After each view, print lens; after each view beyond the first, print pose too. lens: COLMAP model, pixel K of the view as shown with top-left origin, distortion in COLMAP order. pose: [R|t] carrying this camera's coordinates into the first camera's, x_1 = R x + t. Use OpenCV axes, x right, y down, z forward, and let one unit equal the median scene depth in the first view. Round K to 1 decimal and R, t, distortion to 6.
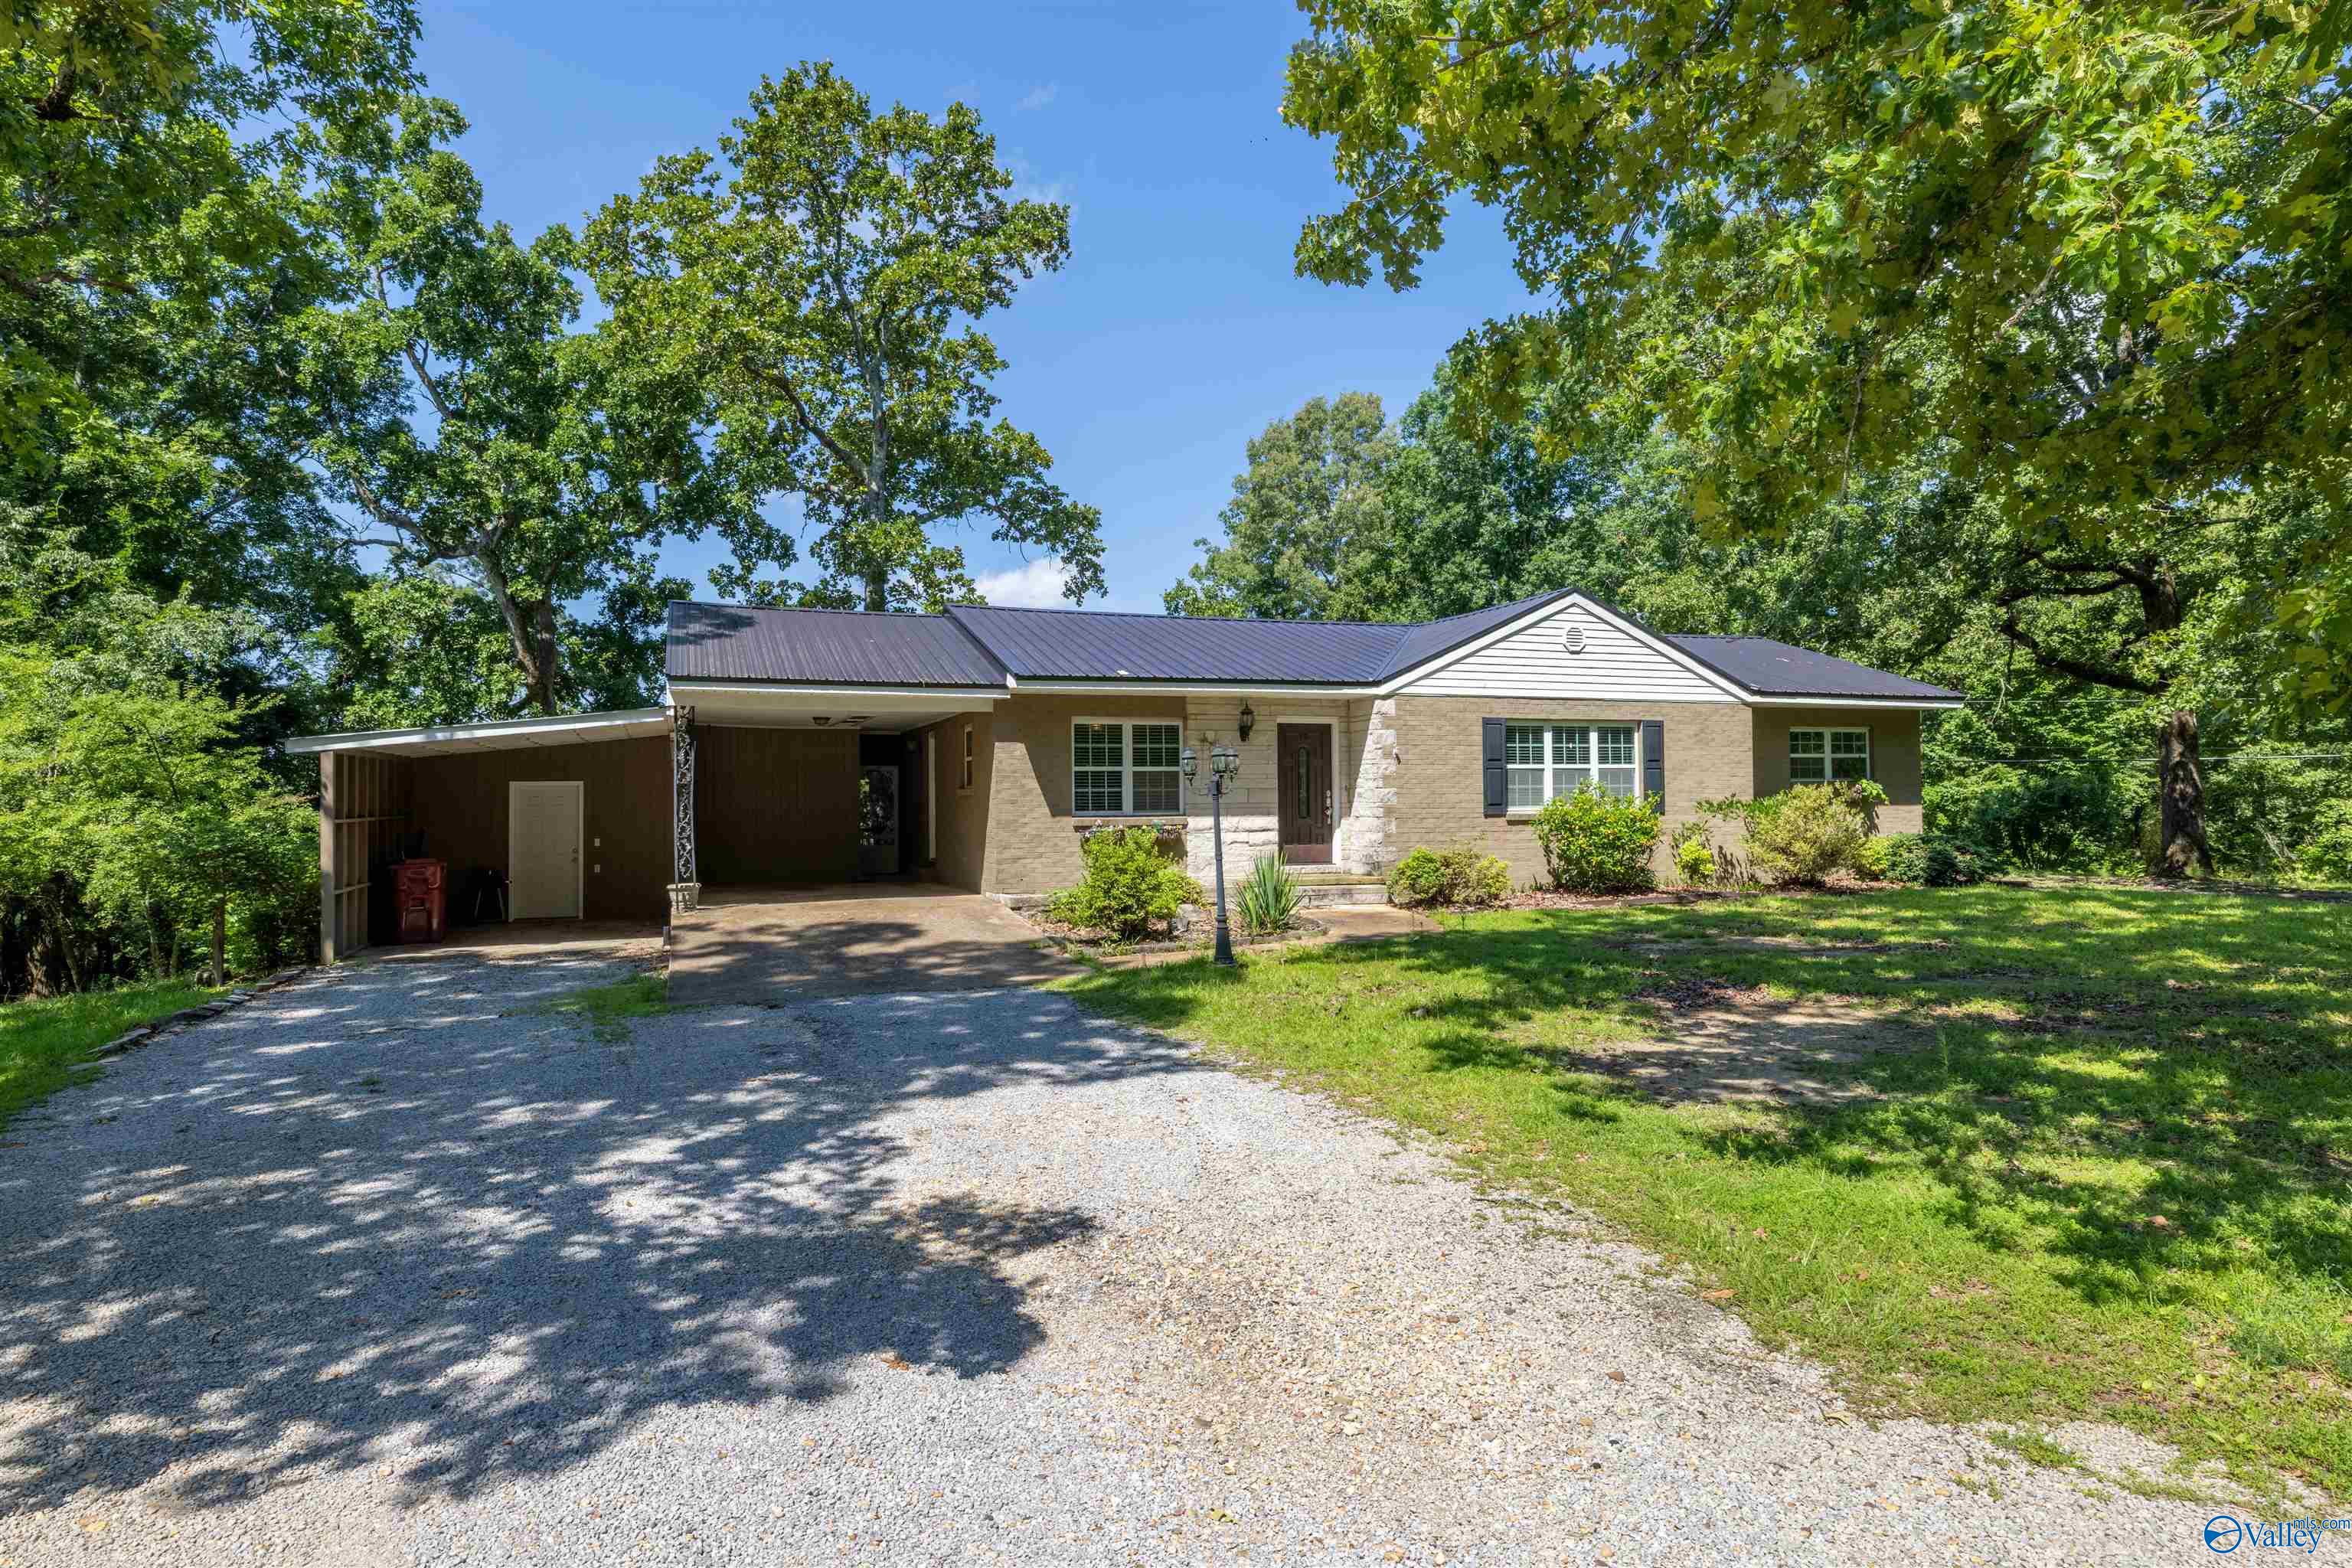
lens RADIAL K [[1332.8, 0, 1177.3], [0, 1332.8, 774.5], [0, 0, 1]] dist [-0.001677, 0.000719]
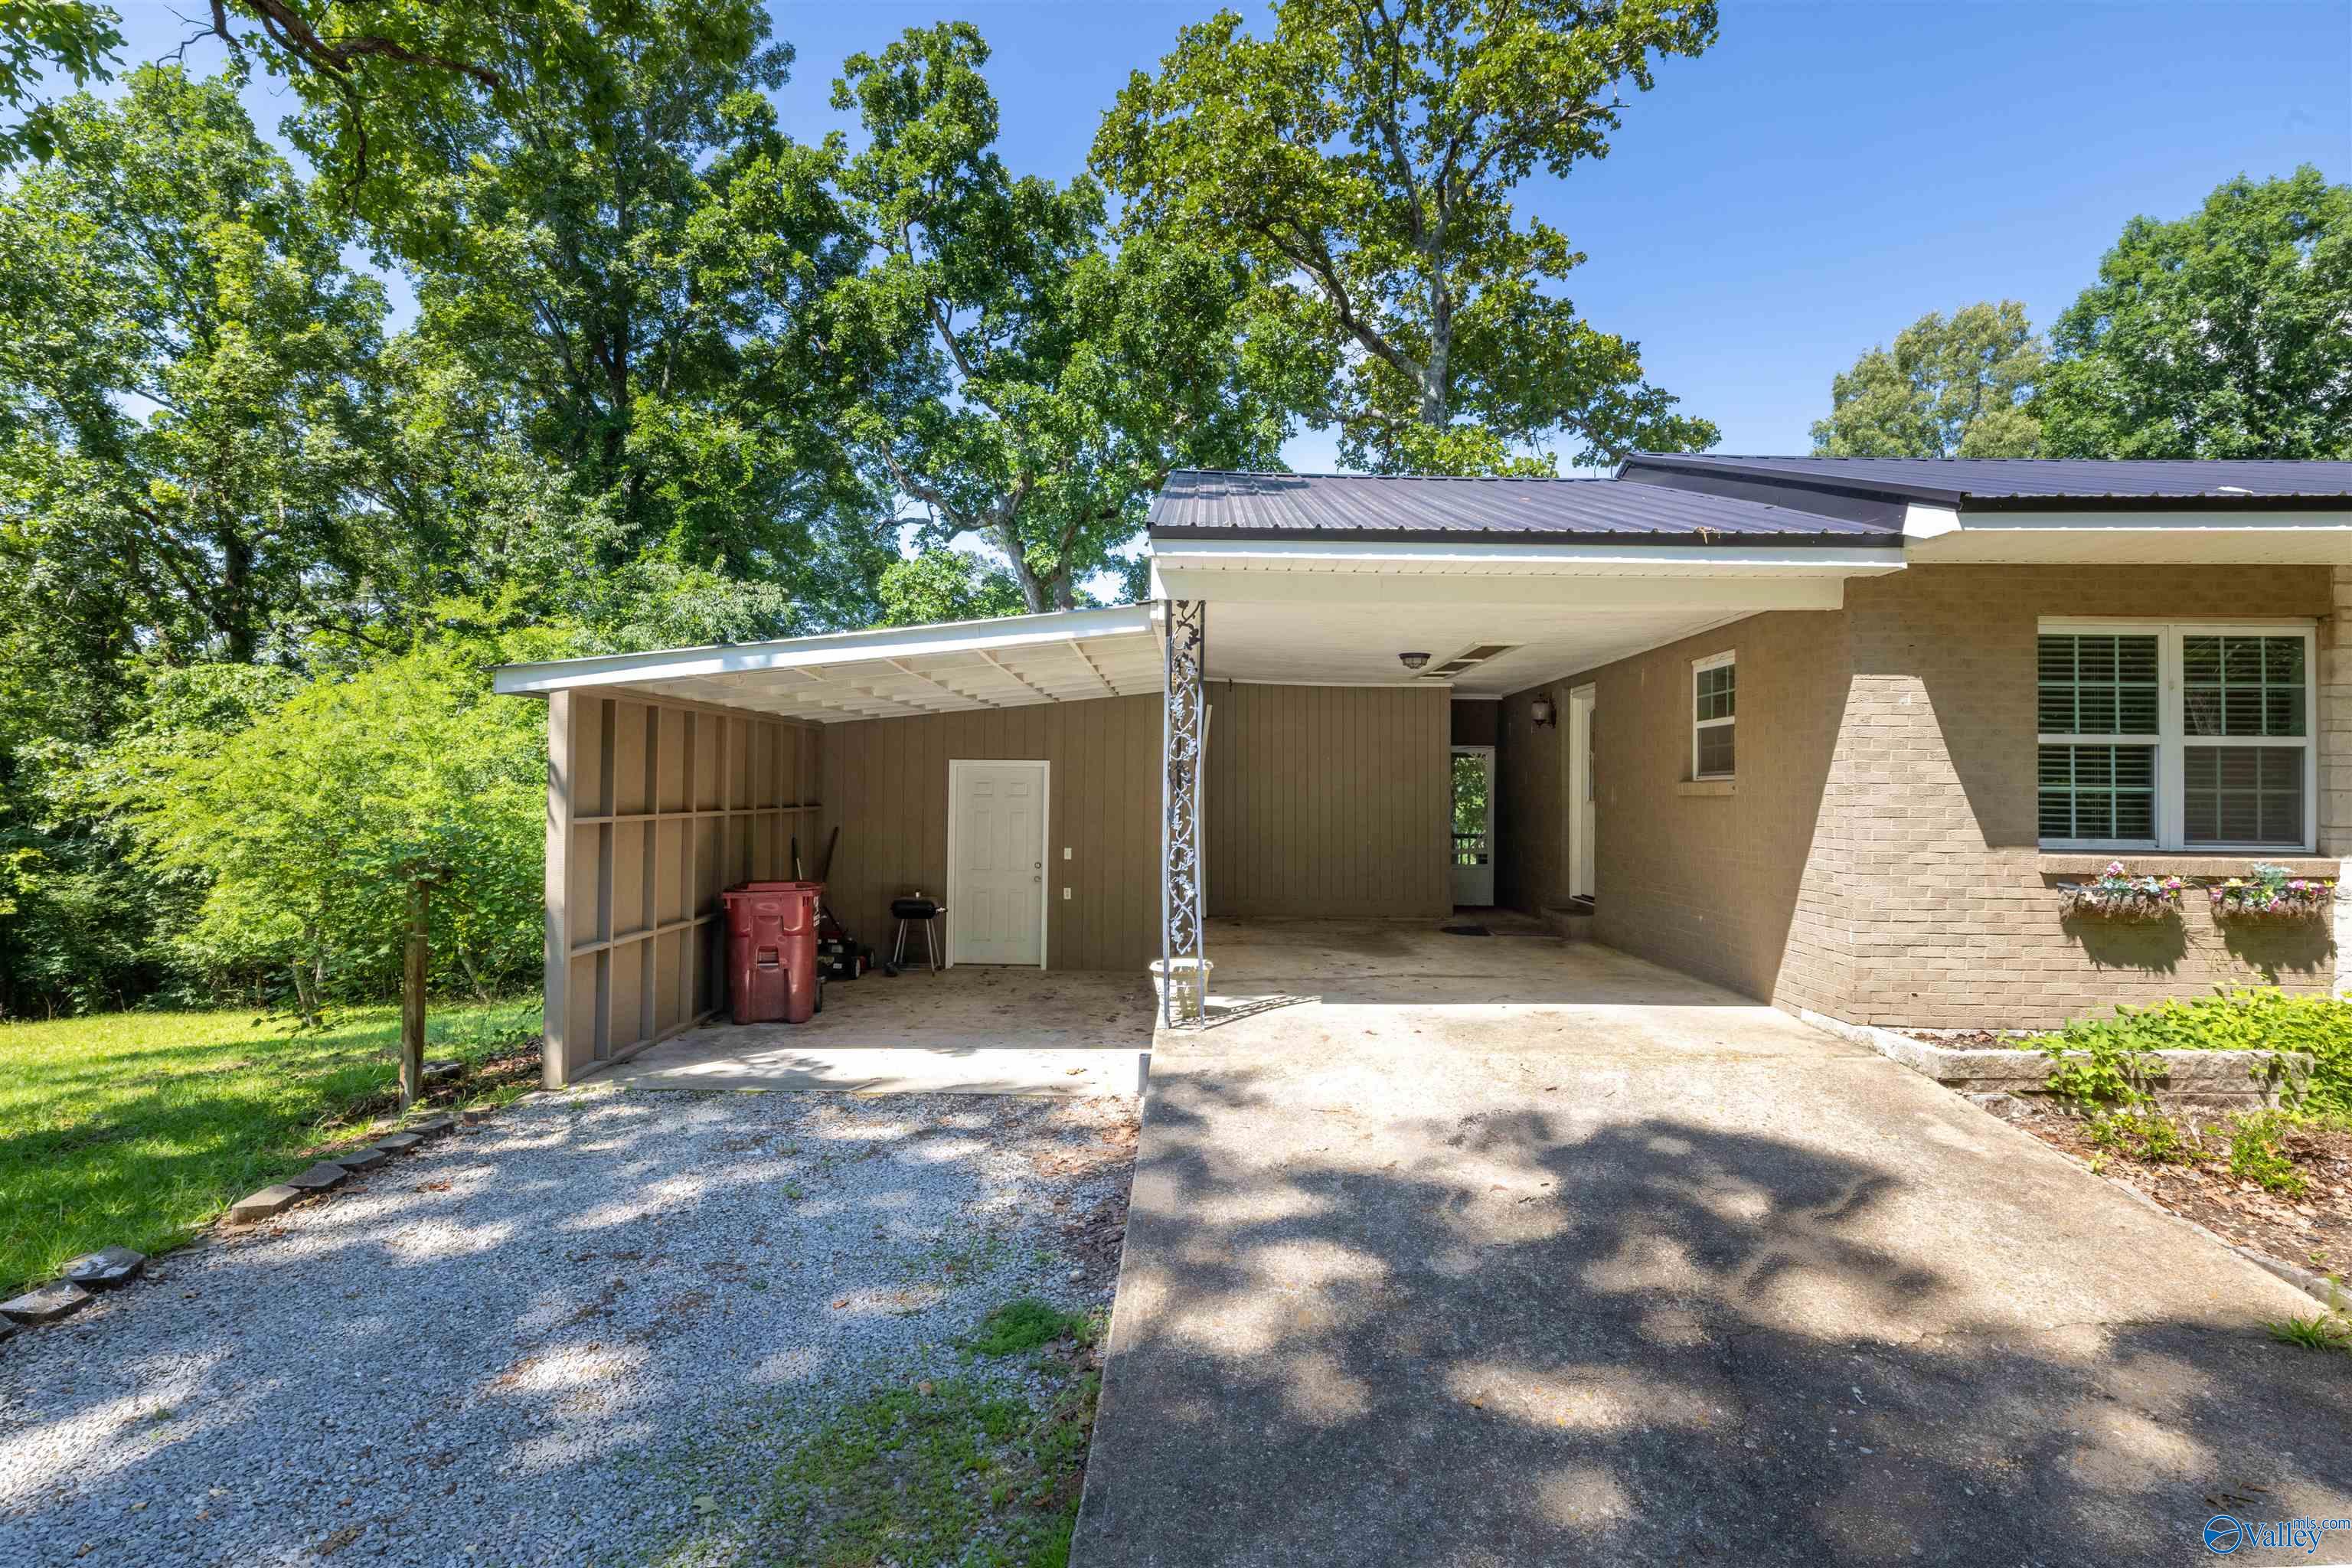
lens RADIAL K [[1178.9, 0, 1179.9], [0, 1178.9, 767.2], [0, 0, 1]] dist [-0.003014, 0.000668]
pose [[0.929386, 0.011996, -0.368915, -0.175484], [-0.012851, 0.999917, 0.000139, 0.007606], [0.368886, 0.004612, 0.929463, 0.495380]]
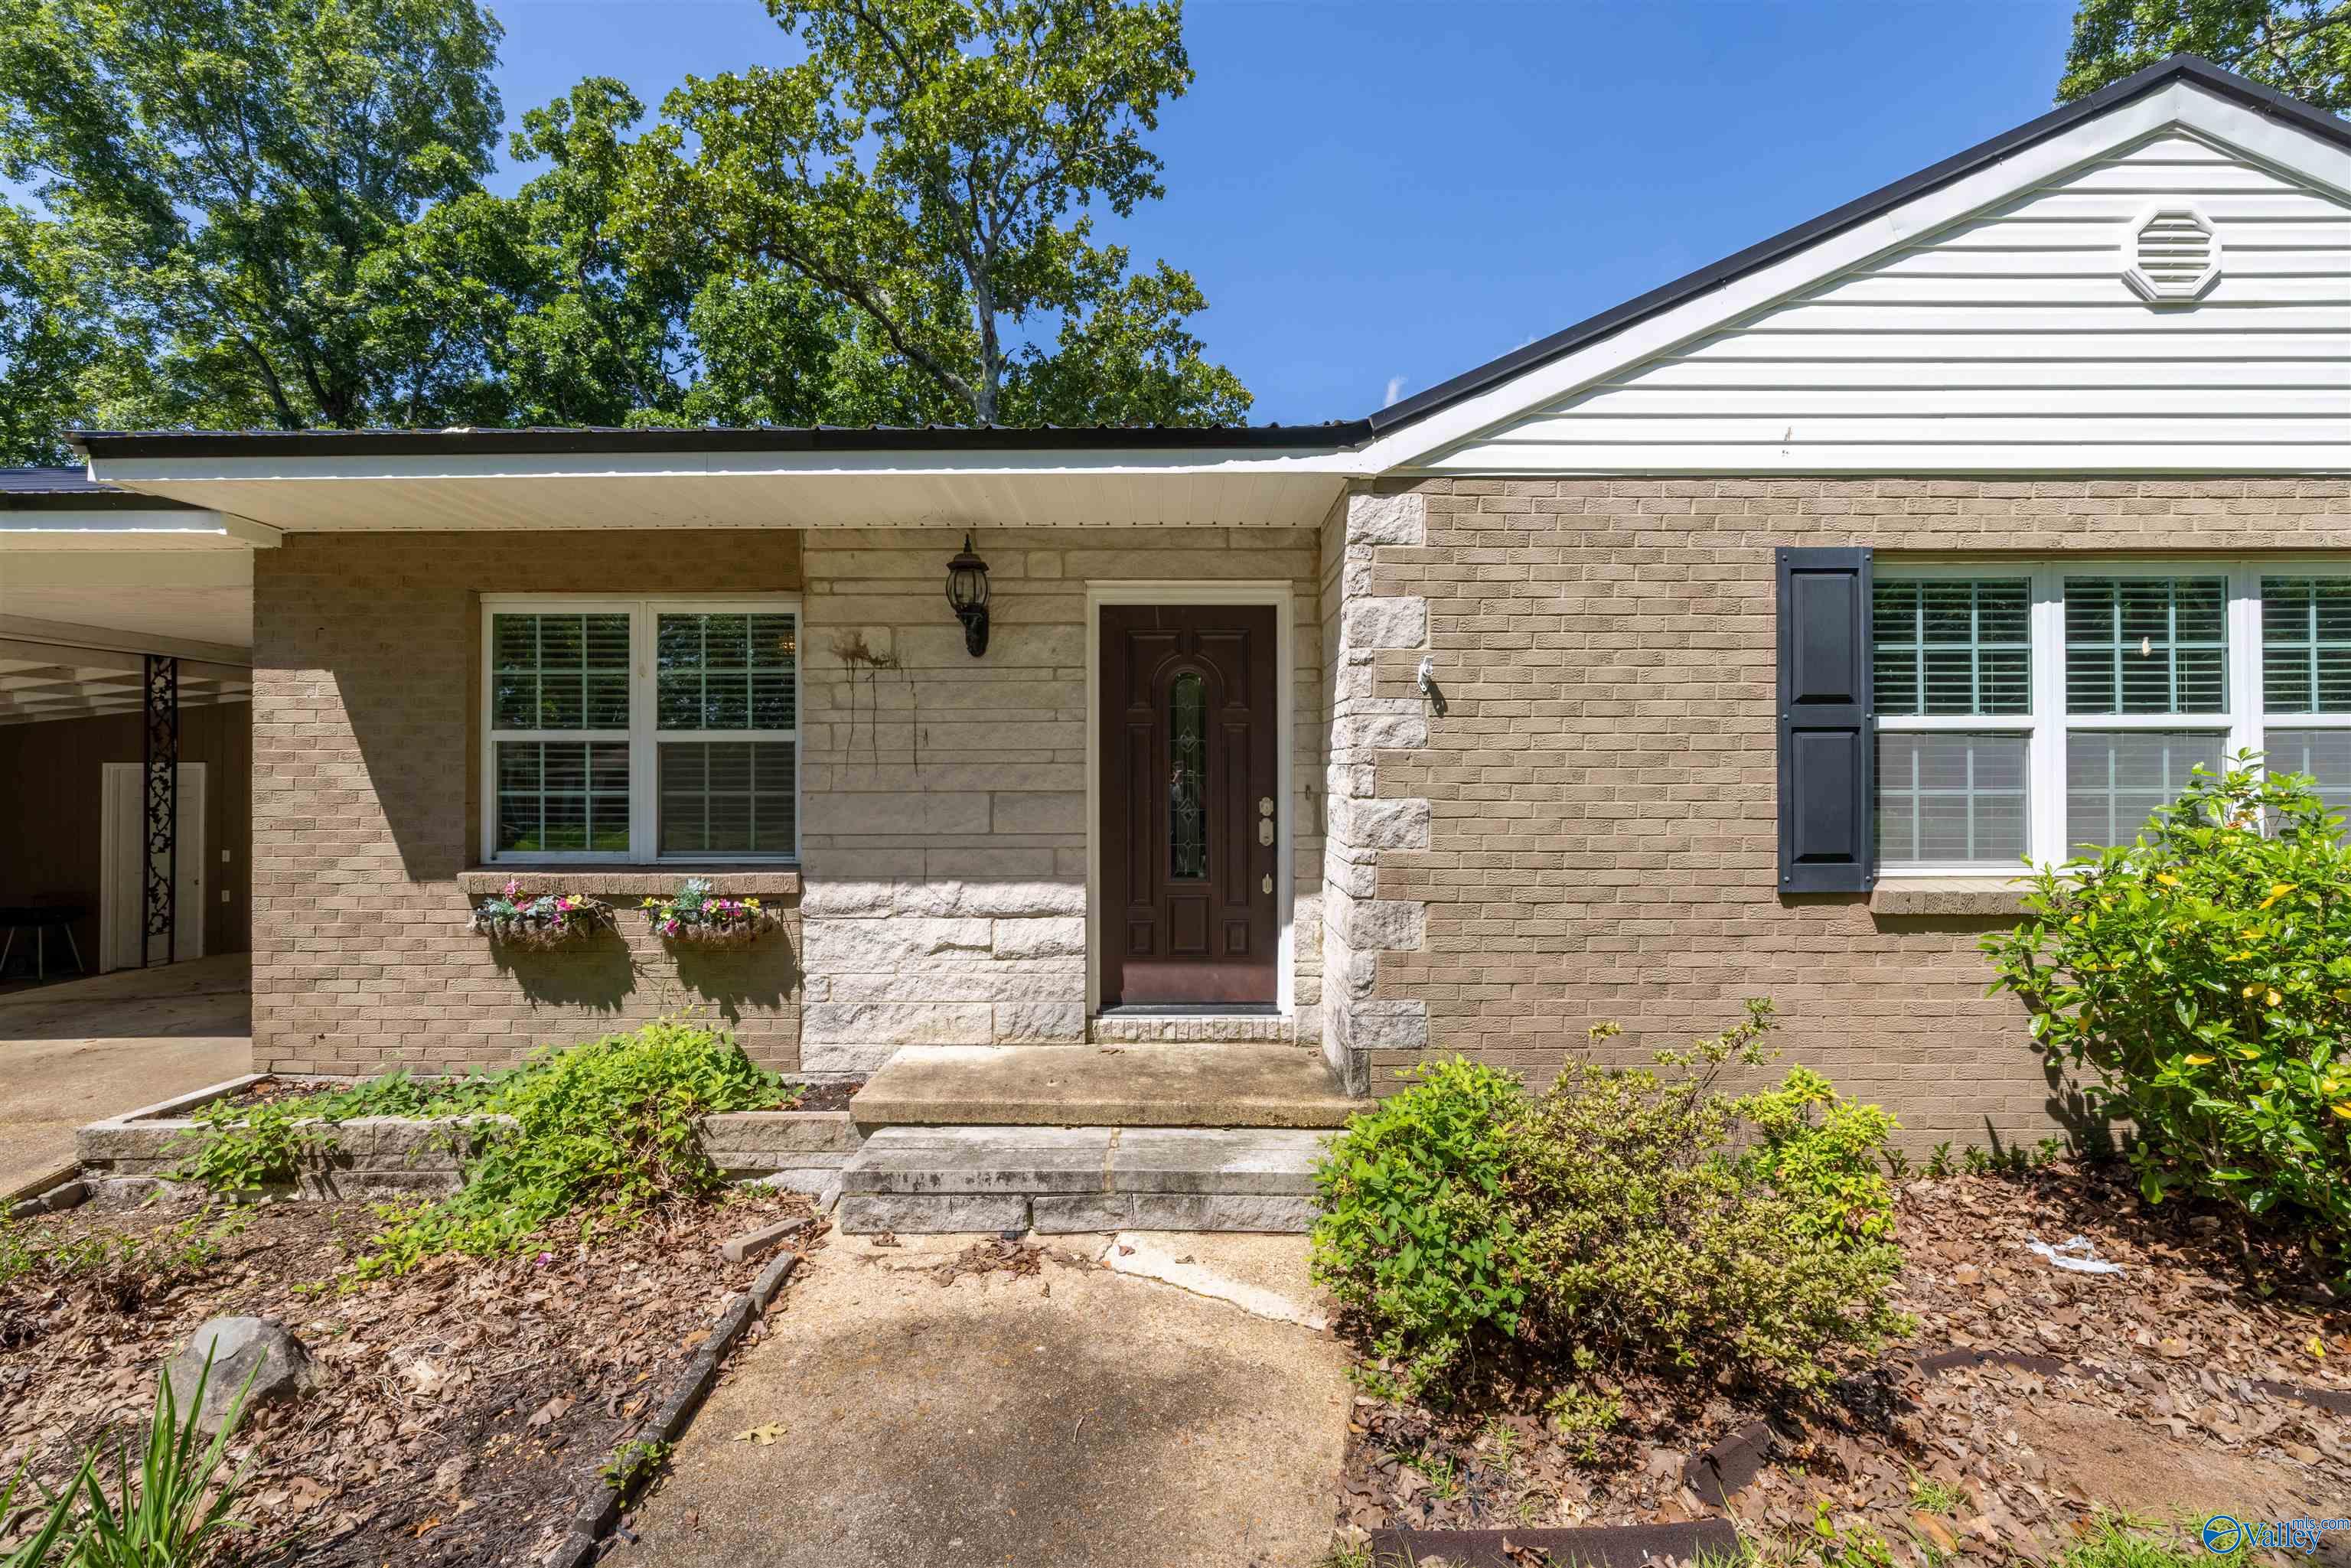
lens RADIAL K [[982.2, 0, 1175.0], [0, 982.2, 770.8], [0, 0, 1]] dist [-0.001595, 0.000988]
pose [[0.937115, 0.006114, -0.348968, 0.176383], [0.000291, 0.999833, 0.018299, 0.000388], [0.349021, -0.017249, 0.936956, 0.735027]]
